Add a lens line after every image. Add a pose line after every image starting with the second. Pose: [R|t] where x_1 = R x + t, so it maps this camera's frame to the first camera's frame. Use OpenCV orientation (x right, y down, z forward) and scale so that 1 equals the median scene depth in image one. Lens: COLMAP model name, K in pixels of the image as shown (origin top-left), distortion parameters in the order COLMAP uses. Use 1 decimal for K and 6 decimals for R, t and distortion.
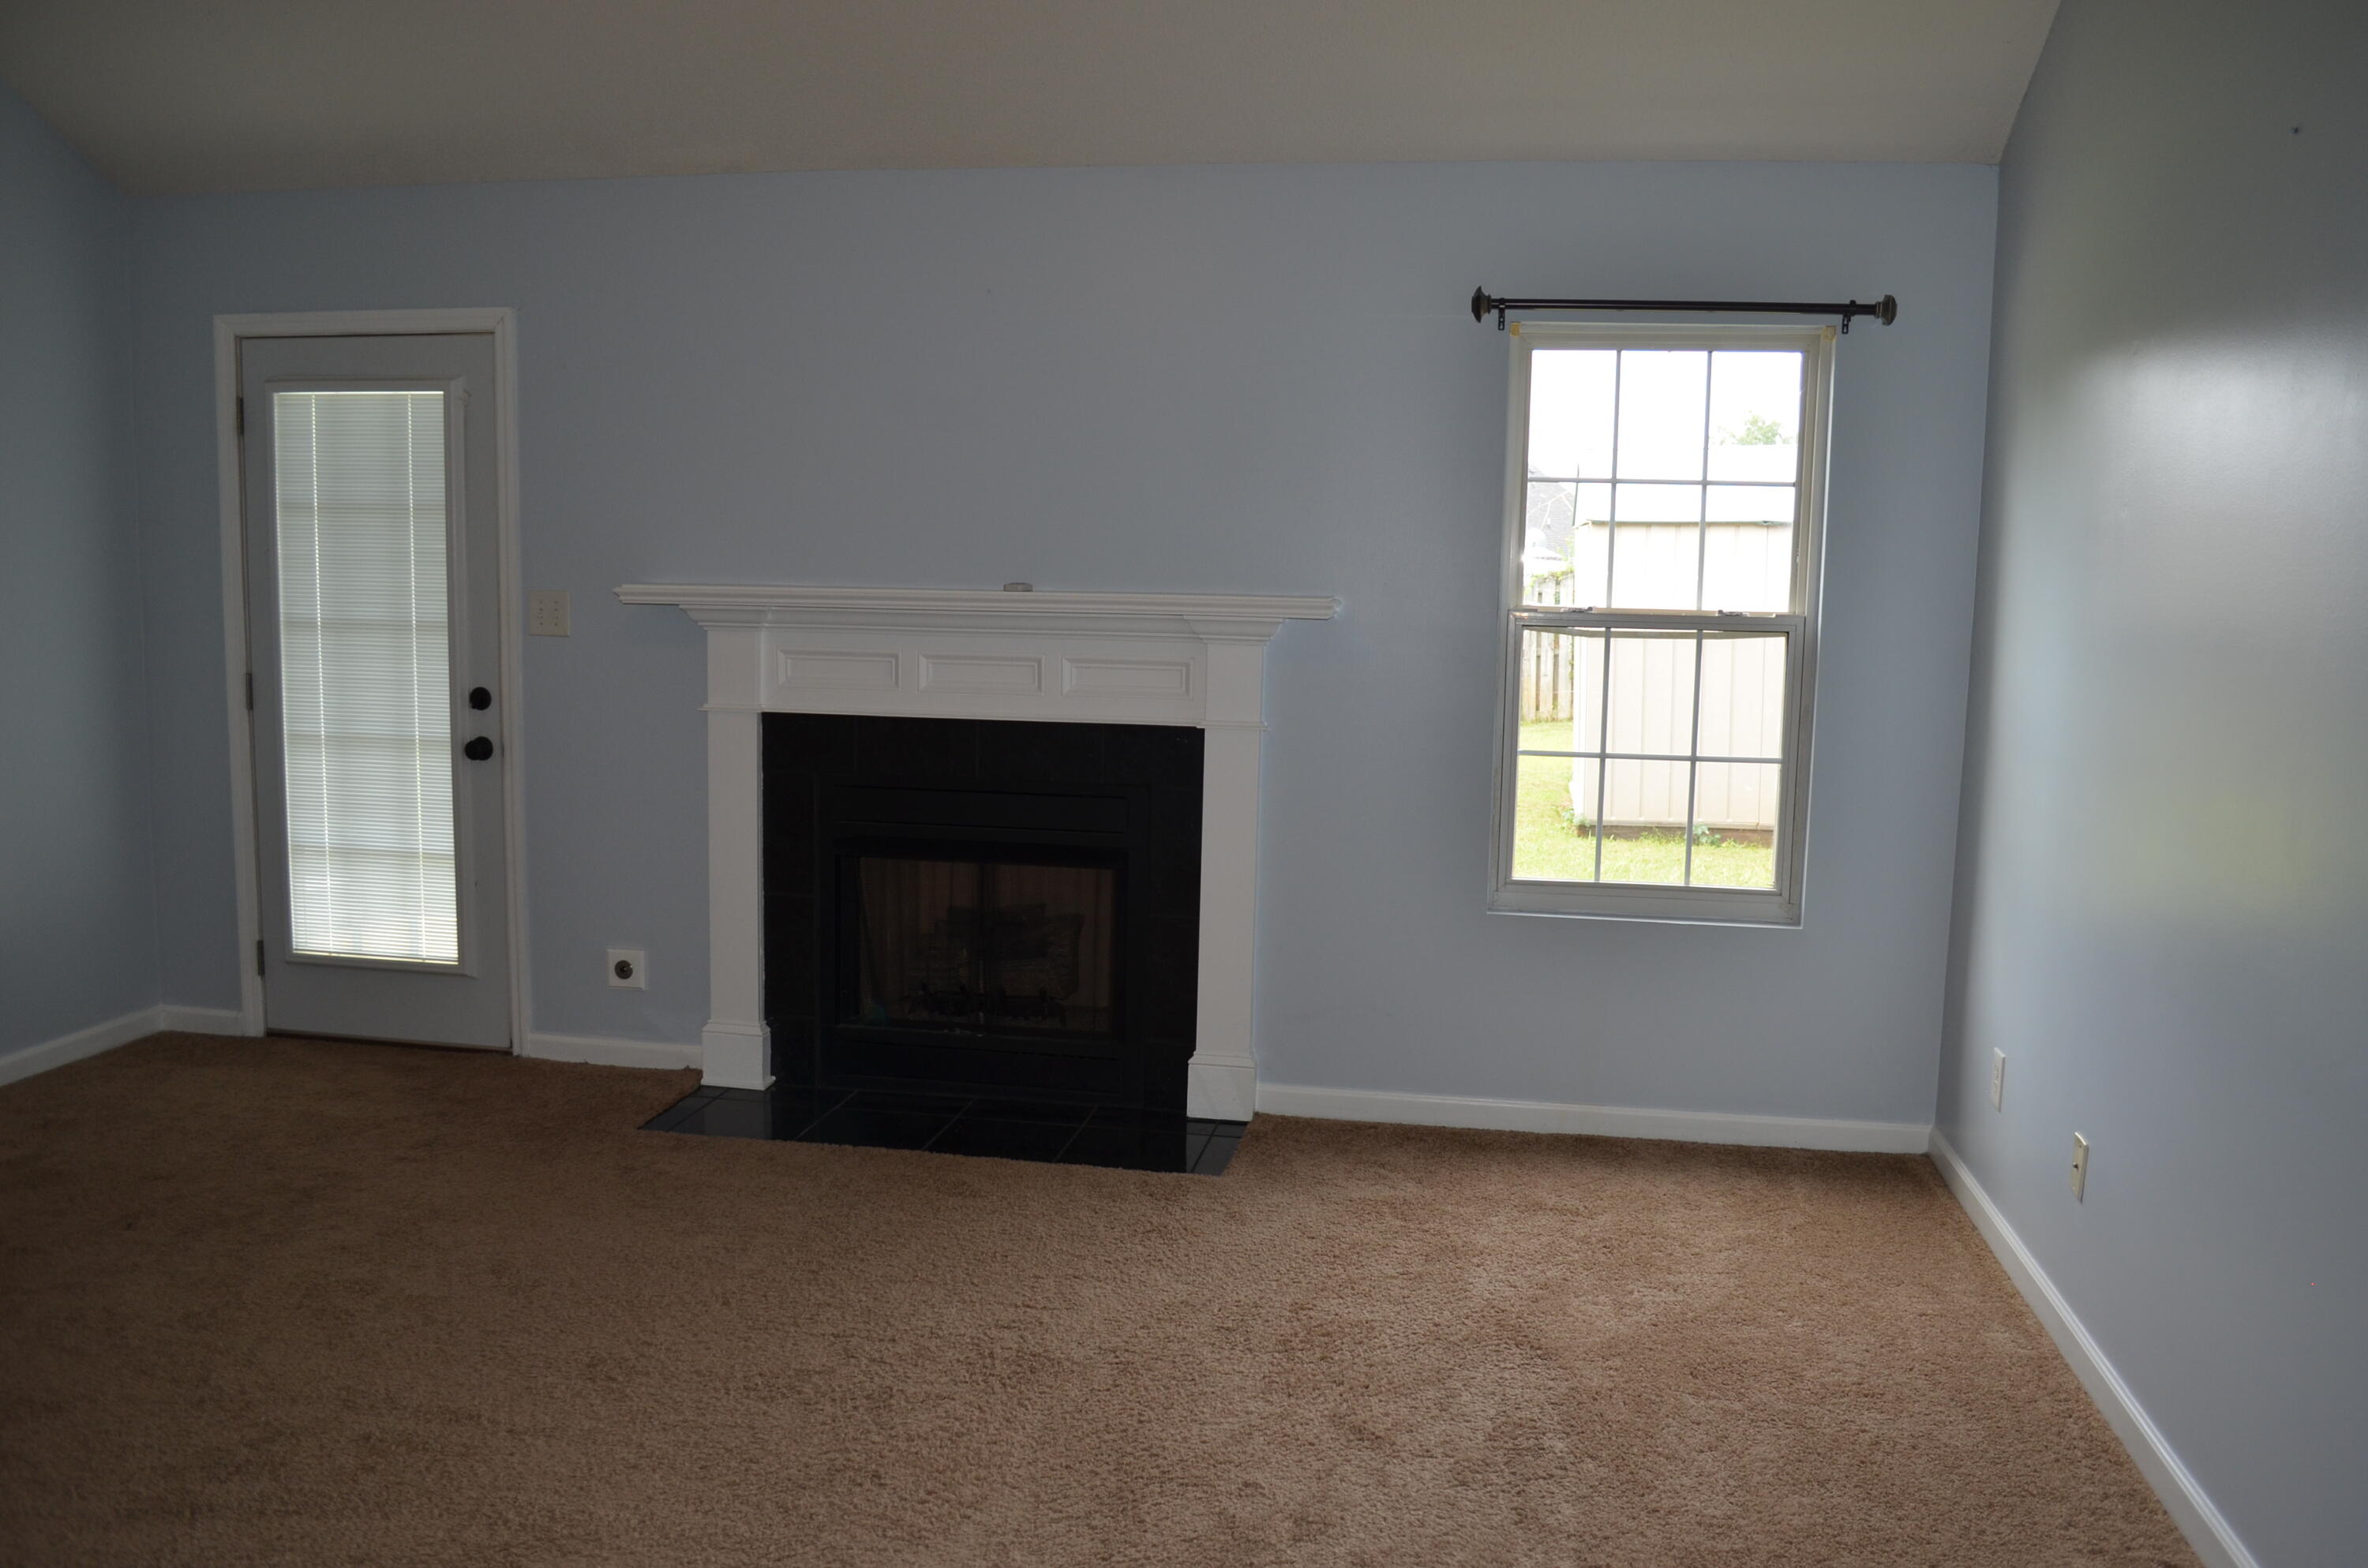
lens RADIAL K [[1856.0, 0, 1184.0], [0, 1856.0, 784.0], [0, 0, 1]] dist [-0.098149, 0.003408]
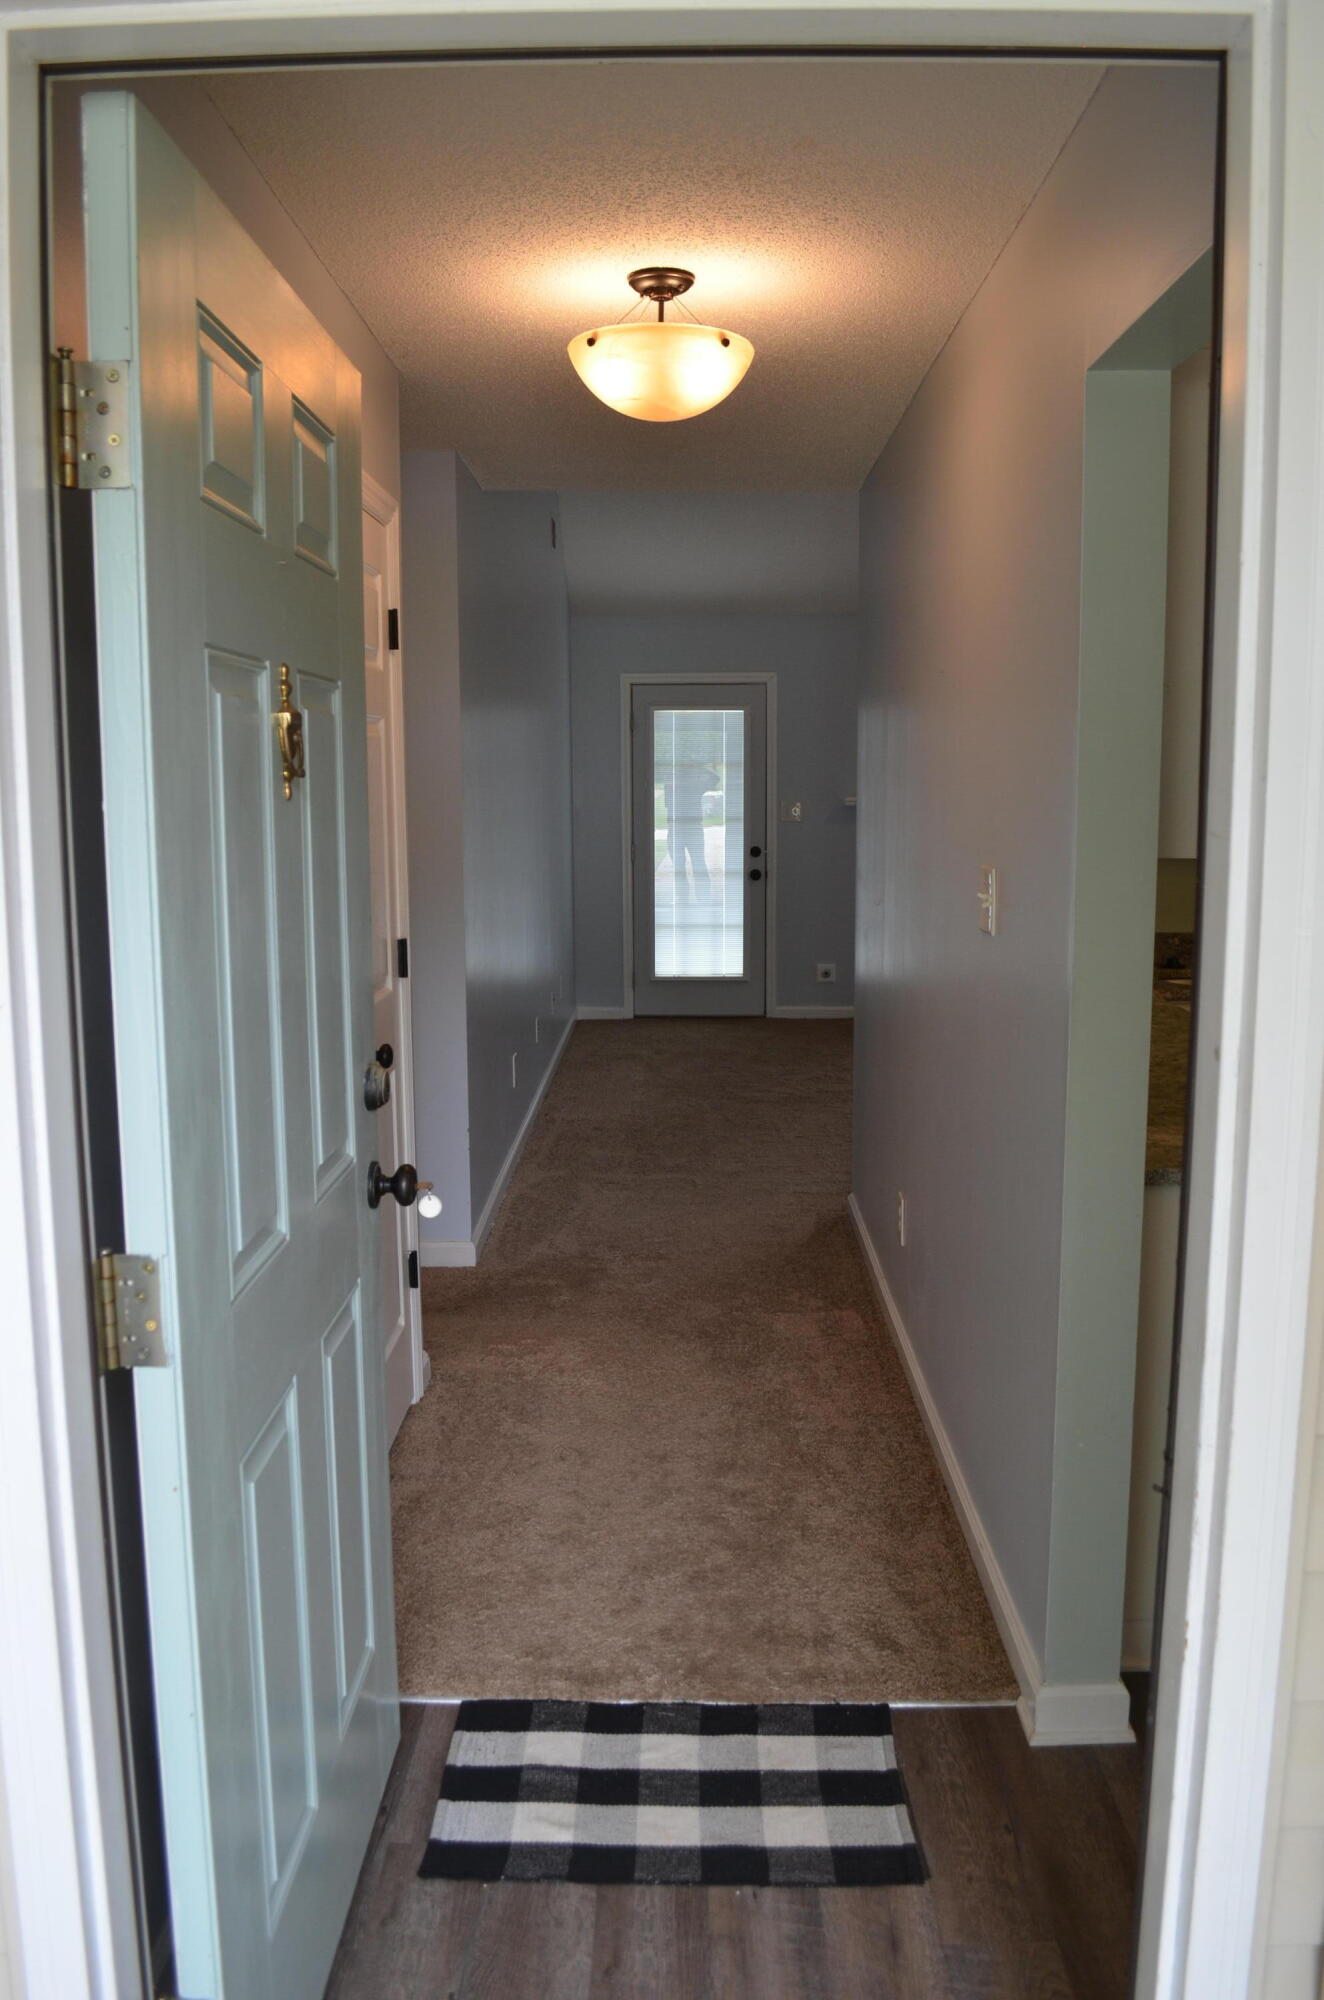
lens RADIAL K [[1567.8, 0, 662.0], [0, 1567.8, 1000.0], [0, 0, 1]] dist [-0.098149, 0.003408]
pose [[0.987398, -0.040770, 0.152915, -0.789536], [0.038106, 0.999067, 0.020308, 0.087338], [-0.153600, -0.014225, 0.988031, -0.828642]]
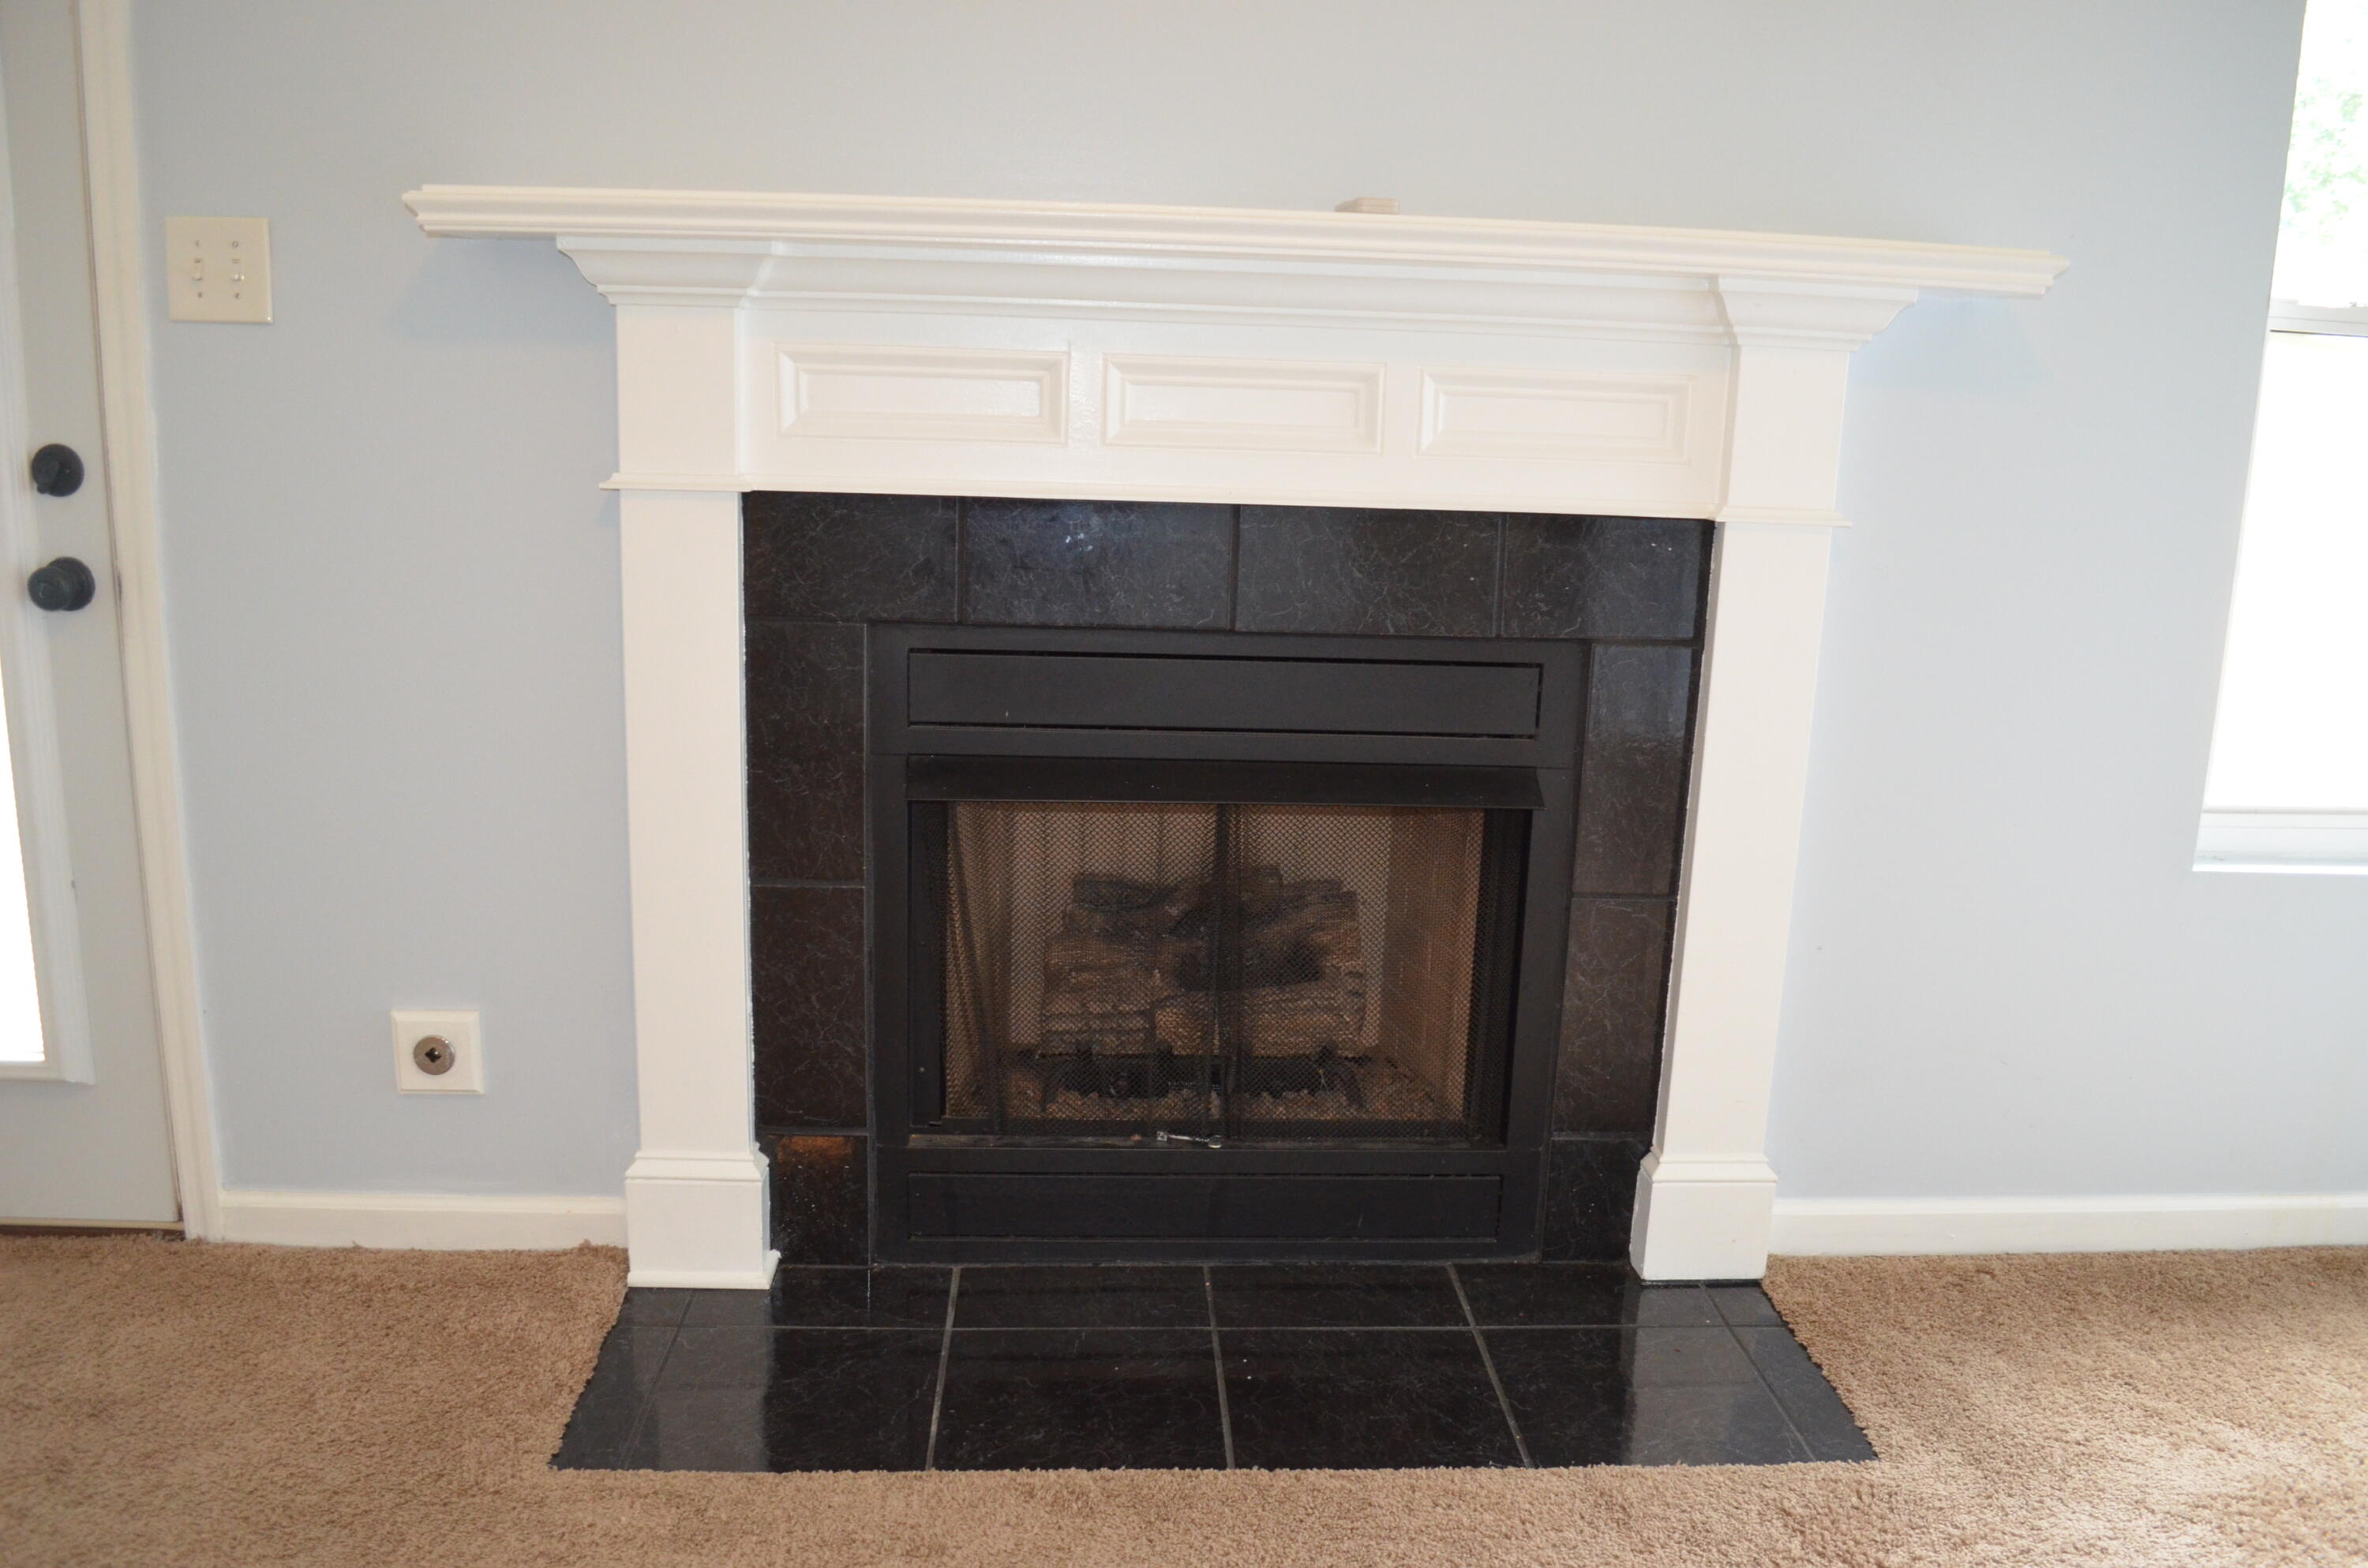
lens RADIAL K [[1831.5, 0, 1184.0], [0, 1831.5, 784.0], [0, 0, 1]] dist [-0.087475, 0.009104]
pose [[0.973152, -0.038202, 0.226970, -0.221312], [0.013938, 0.994101, 0.107558, -0.013717], [-0.229740, -0.101507, 0.967944, 0.522459]]
